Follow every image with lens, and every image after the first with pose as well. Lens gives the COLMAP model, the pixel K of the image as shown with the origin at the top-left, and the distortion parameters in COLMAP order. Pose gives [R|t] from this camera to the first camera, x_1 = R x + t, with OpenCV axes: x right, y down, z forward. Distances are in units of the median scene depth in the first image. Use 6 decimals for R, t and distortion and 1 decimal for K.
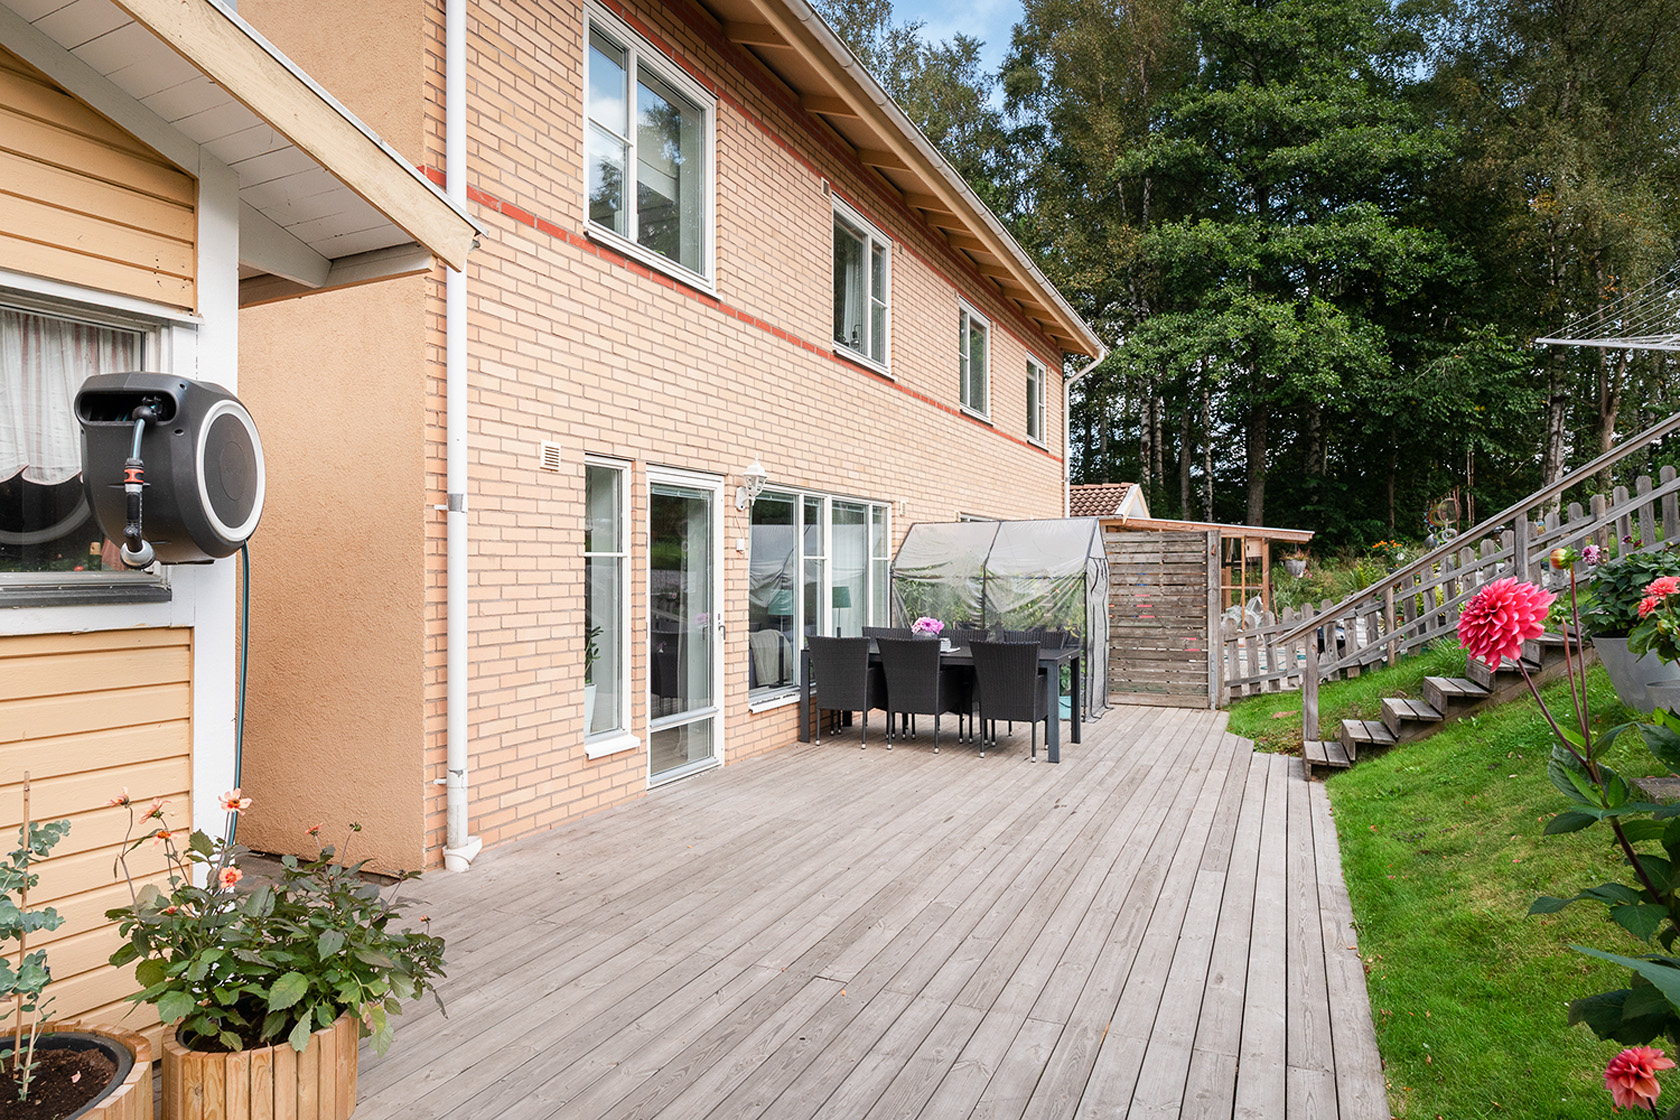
lens RADIAL K [[965.0, 0, 834.3], [0, 965.0, 560.8], [0, 0, 1]] dist [-0.003180, -0.001467]
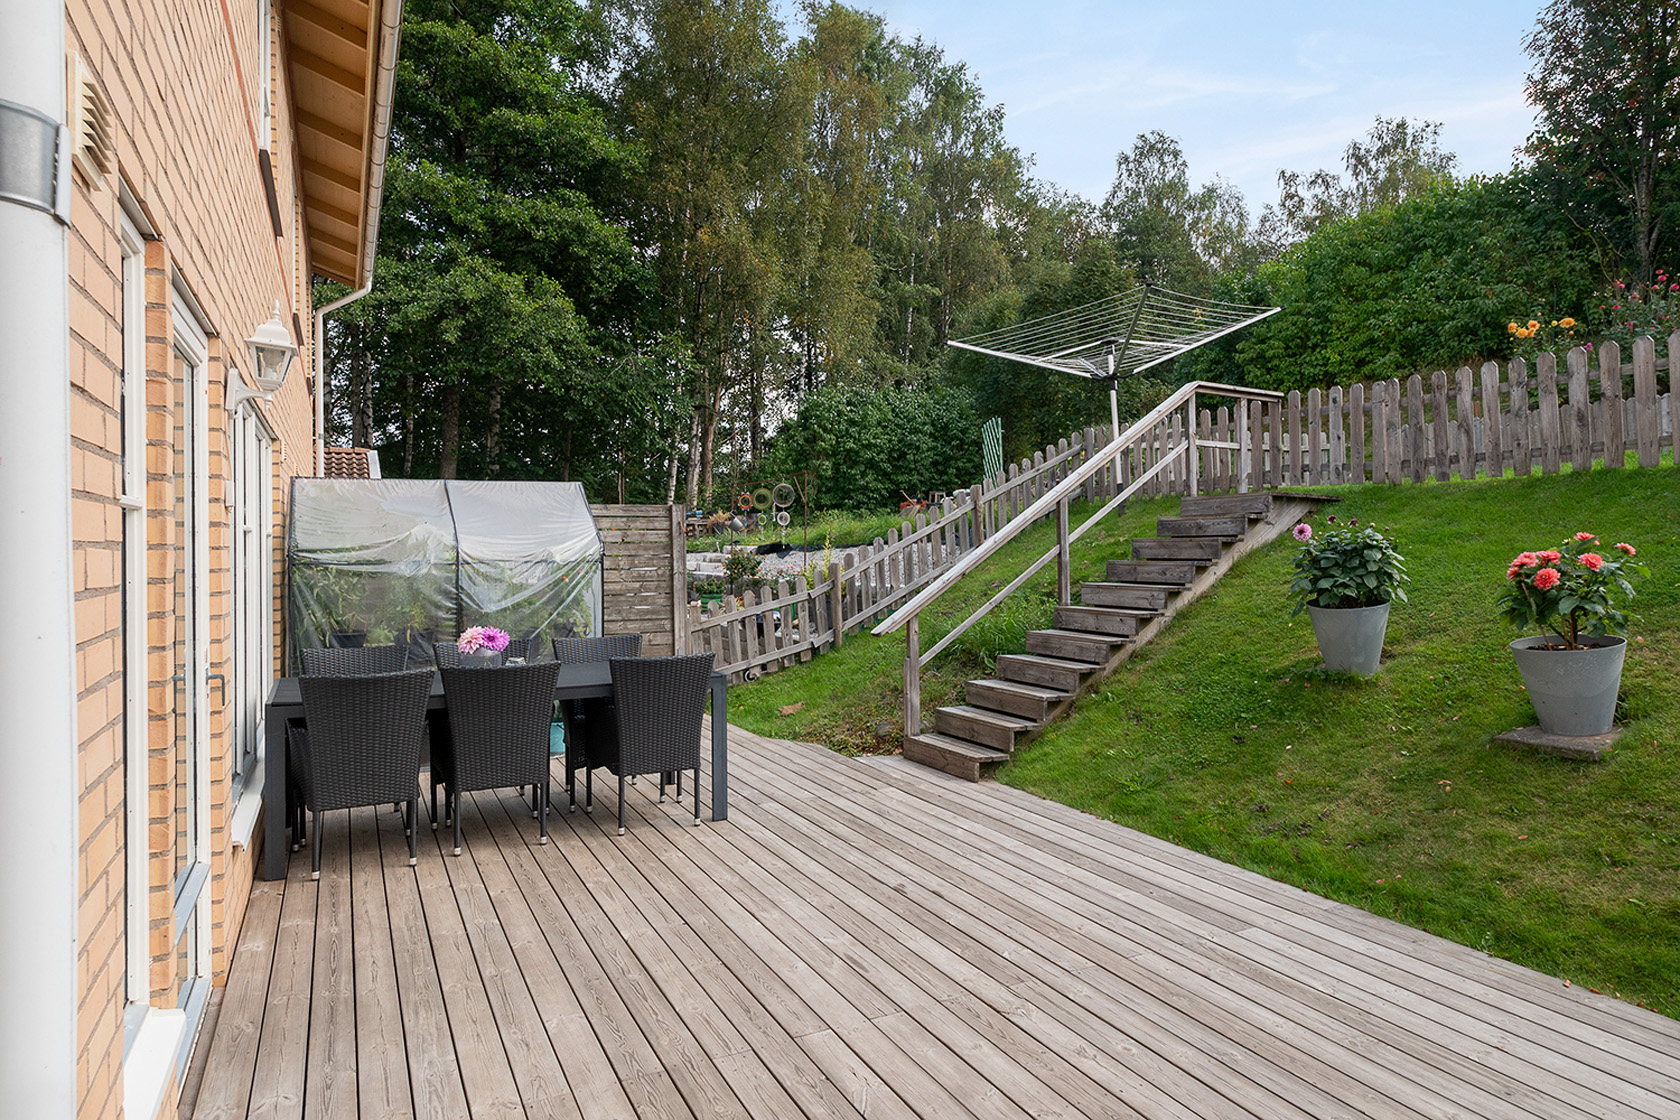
lens RADIAL K [[965.0, 0, 834.5], [0, 965.0, 562.7], [0, 0, 1]] dist [-0.003180, -0.001467]
pose [[0.626594, -0.008899, 0.779295, -0.224873], [-0.006990, 0.999830, 0.017038, 0.004884], [-0.779315, -0.016123, 0.626425, 0.400906]]
